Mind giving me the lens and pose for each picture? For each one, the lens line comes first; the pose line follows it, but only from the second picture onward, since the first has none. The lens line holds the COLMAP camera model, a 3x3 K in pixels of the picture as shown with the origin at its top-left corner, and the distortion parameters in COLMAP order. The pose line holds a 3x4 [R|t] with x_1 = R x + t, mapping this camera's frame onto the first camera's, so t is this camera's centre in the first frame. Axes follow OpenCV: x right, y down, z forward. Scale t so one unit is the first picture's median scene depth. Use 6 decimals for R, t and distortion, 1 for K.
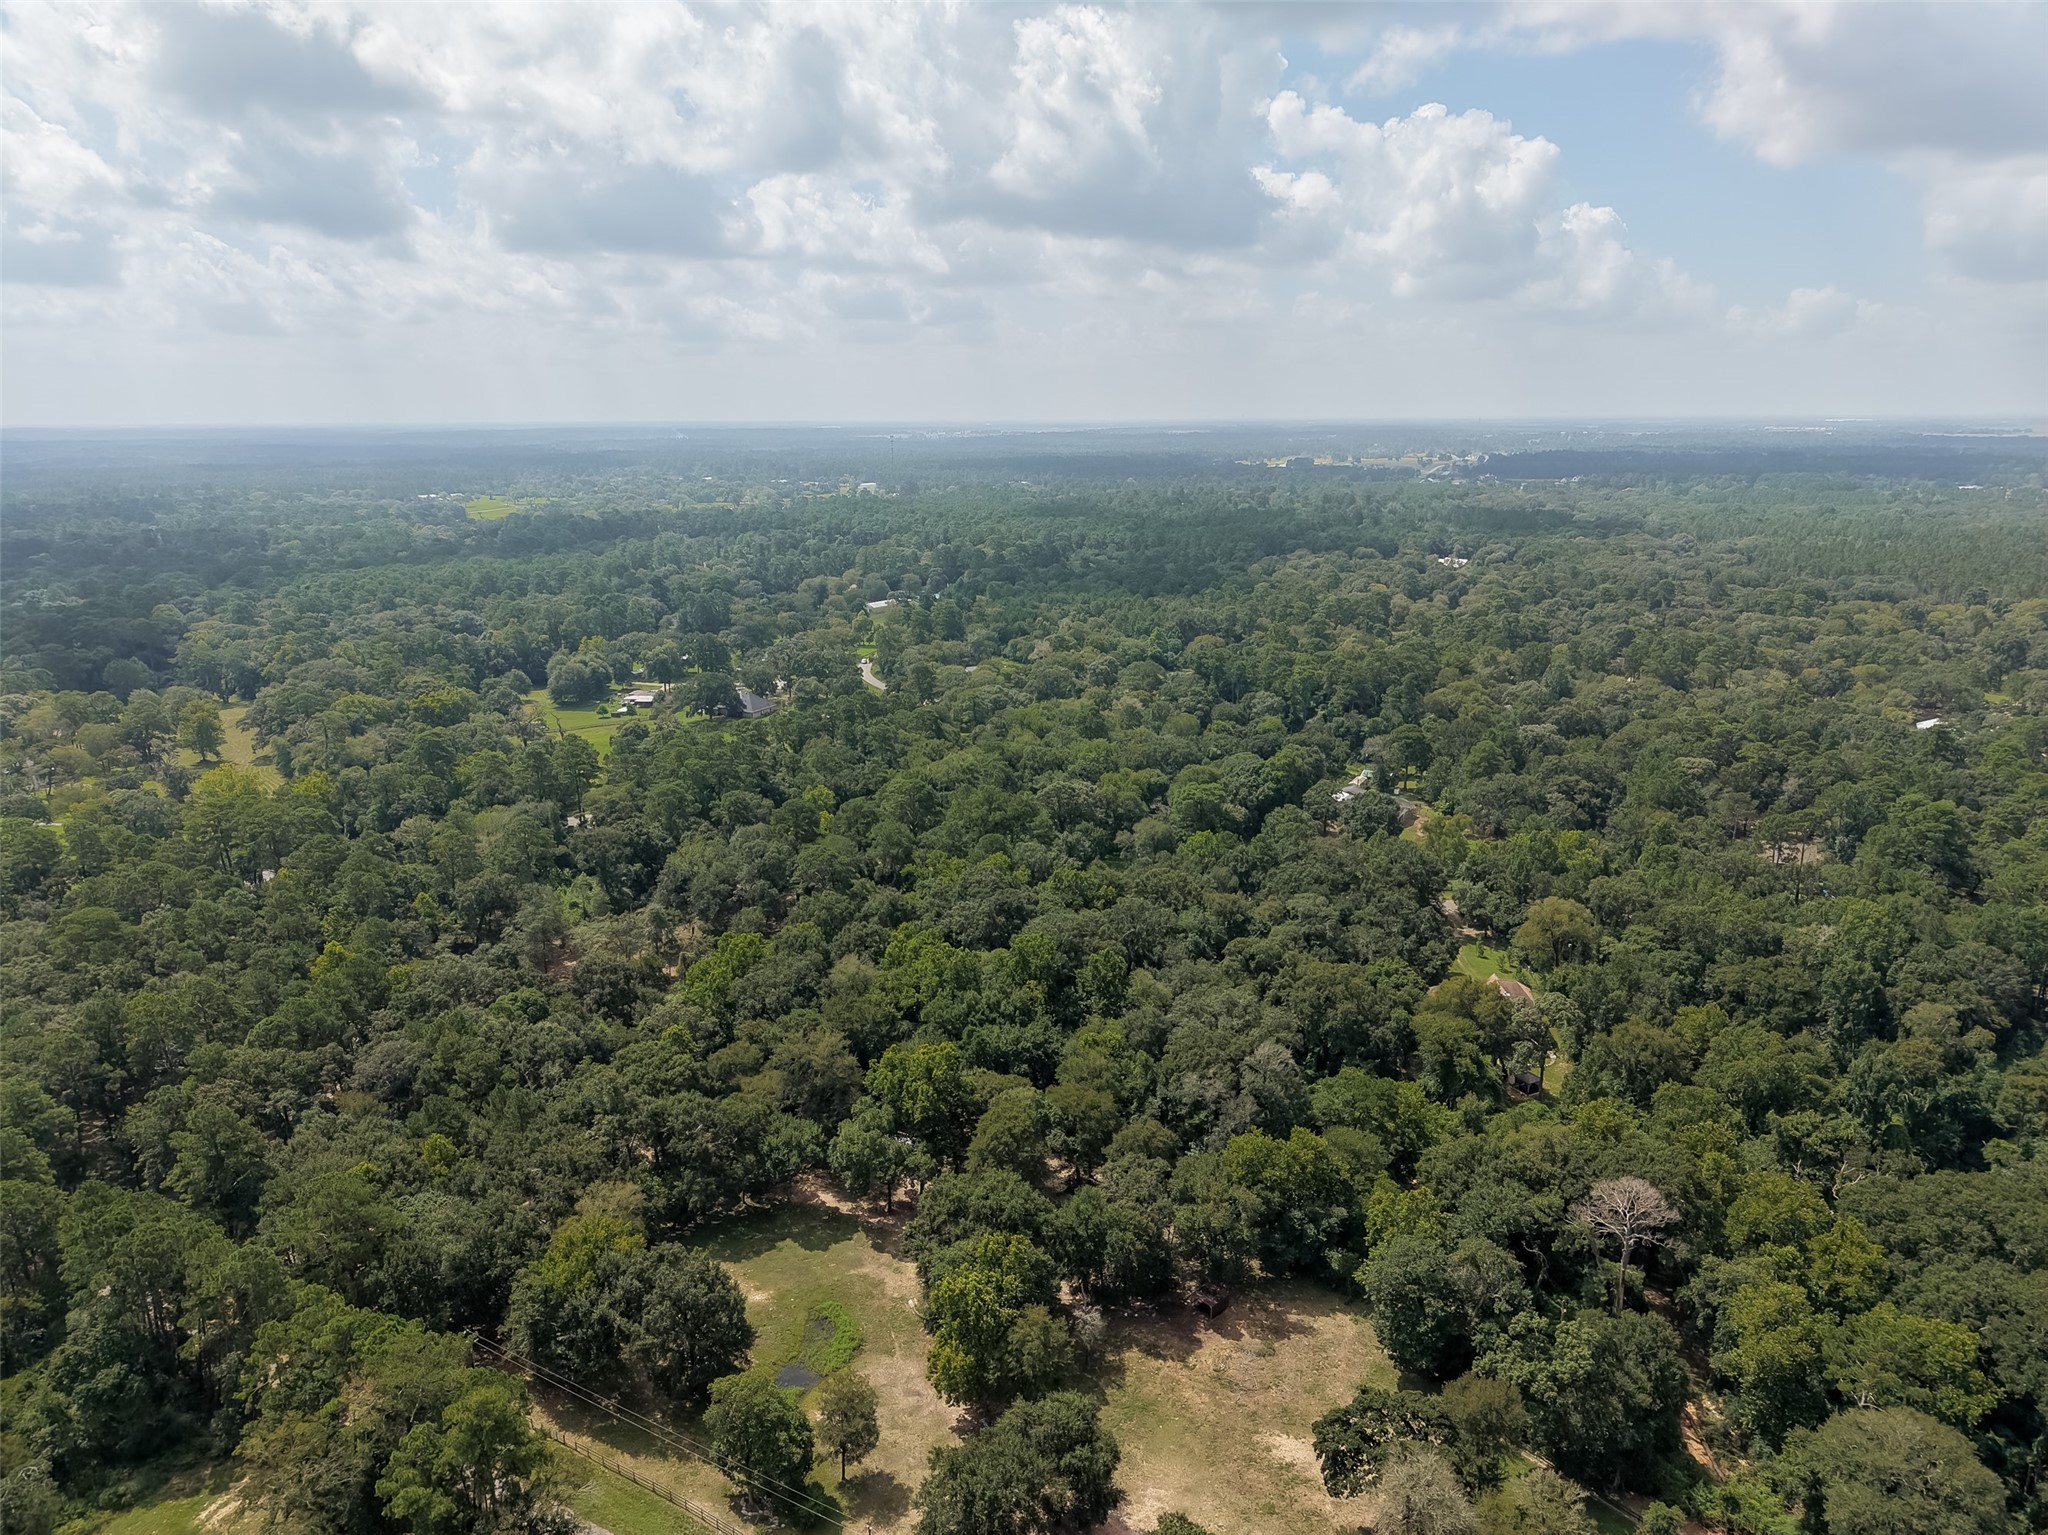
lens RADIAL K [[1369.1, 0, 1013.8], [0, 1369.1, 764.3], [0, 0, 1]] dist [0.017599, -0.014841]
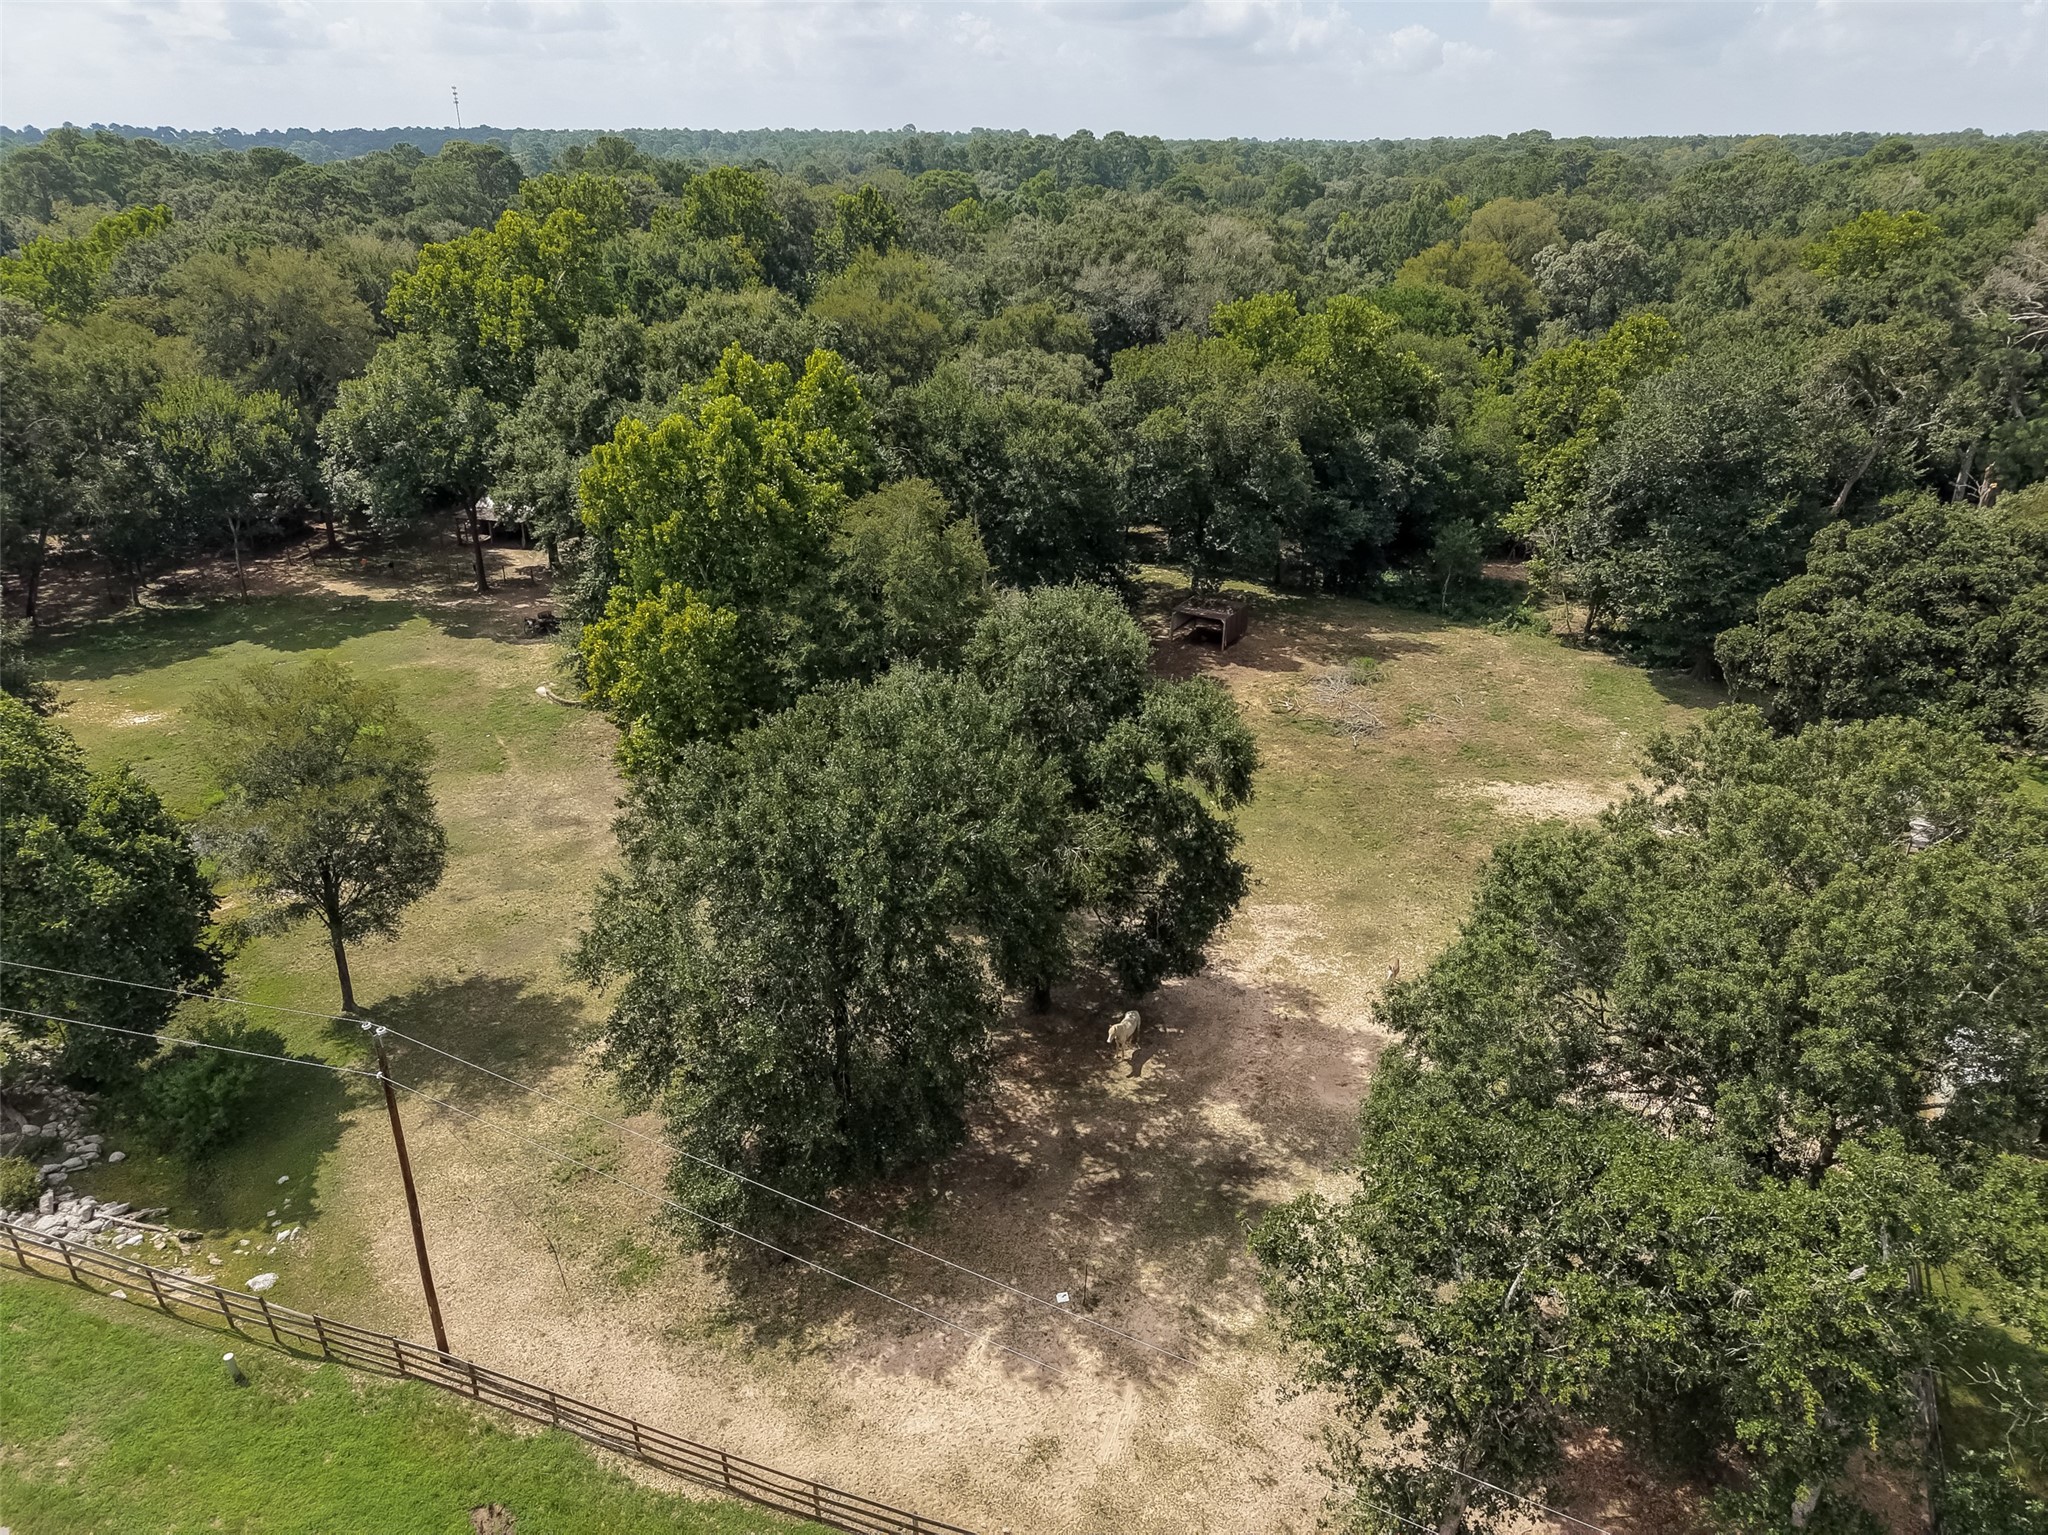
lens RADIAL K [[1369.1, 0, 1013.8], [0, 1369.1, 764.3], [0, 0, 1]] dist [0.017599, -0.014841]
pose [[0.965600, -0.095469, 0.241871, -0.040613], [0.054303, 0.983689, 0.171483, 0.363116], [-0.254297, -0.152450, 0.955035, 0.576916]]
